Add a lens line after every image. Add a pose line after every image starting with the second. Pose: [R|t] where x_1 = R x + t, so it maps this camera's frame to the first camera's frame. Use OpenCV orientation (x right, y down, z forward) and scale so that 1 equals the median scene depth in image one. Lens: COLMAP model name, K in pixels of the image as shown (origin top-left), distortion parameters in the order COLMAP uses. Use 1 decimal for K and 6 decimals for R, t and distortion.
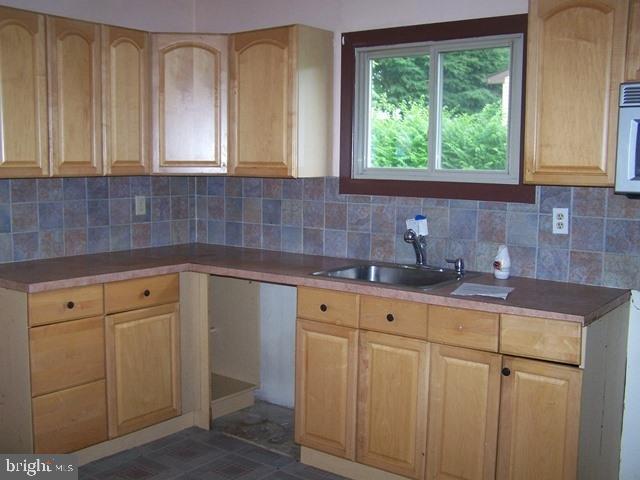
lens RADIAL K [[728.7, 0, 320.0], [0, 728.7, 240.0], [0, 0, 1]] dist [-0.187124, 0.017473]
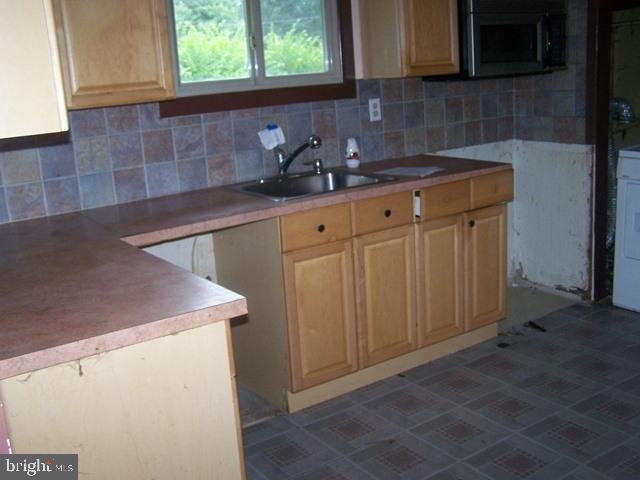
lens RADIAL K [[728.7, 0, 320.0], [0, 728.7, 240.0], [0, 0, 1]] dist [-0.187124, 0.017473]
pose [[0.311916, -0.254910, 0.915276, -0.794818], [0.170108, 0.962754, 0.210162, -0.081186], [-0.934758, 0.090142, 0.343660, 0.647107]]
